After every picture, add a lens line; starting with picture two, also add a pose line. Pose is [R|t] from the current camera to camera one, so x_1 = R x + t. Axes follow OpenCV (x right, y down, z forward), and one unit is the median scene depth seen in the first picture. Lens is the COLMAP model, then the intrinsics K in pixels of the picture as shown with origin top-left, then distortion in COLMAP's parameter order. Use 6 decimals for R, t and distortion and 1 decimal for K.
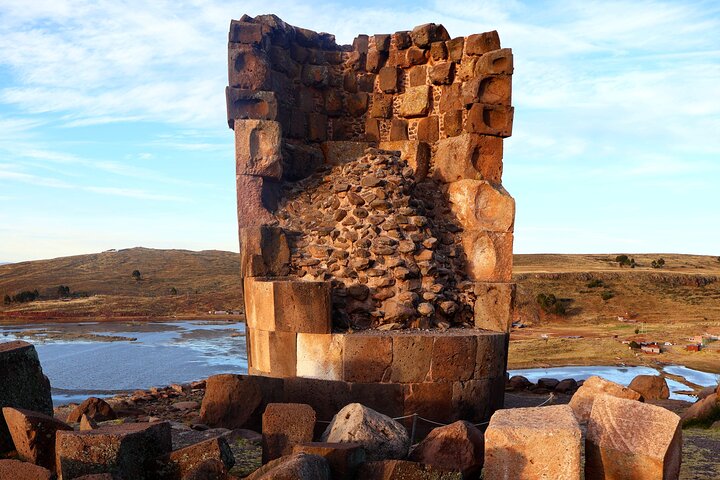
lens RADIAL K [[707.3, 0, 359.9], [0, 707.3, 241.8], [0, 0, 1]] dist [-0.003014, 0.000000]
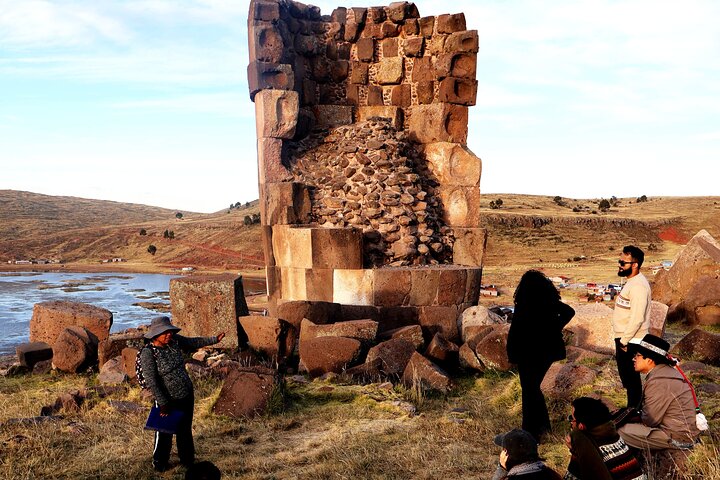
lens RADIAL K [[795.4, 0, 319.1], [0, 795.4, 265.0], [0, 0, 1]] dist [0.016468, 0.000000]
pose [[0.981771, -0.016600, 0.189339, -0.308830], [-0.003756, 0.994289, 0.106653, -0.023359], [-0.190028, -0.105420, 0.976102, -0.299286]]
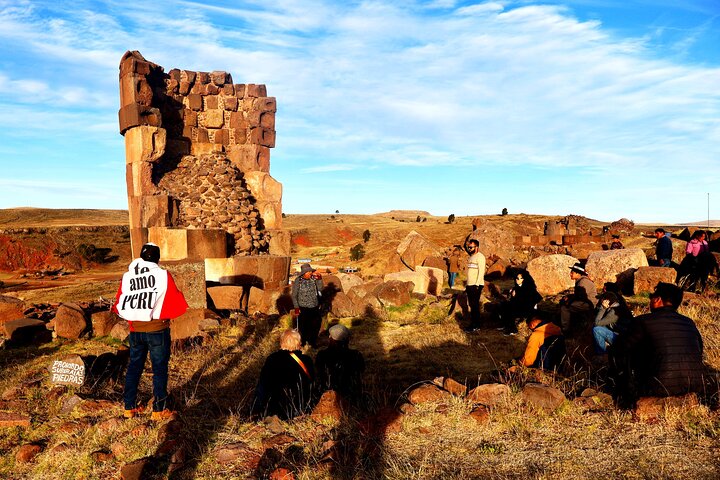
lens RADIAL K [[603.5, 0, 359.9], [0, 603.5, 243.9], [0, 0, 1]] dist [0.015485, 0.001875]
pose [[0.753020, -0.020648, 0.657673, -0.632592], [-0.027672, 0.997629, 0.063005, -0.009521], [-0.657415, -0.065644, 0.750664, -0.298535]]
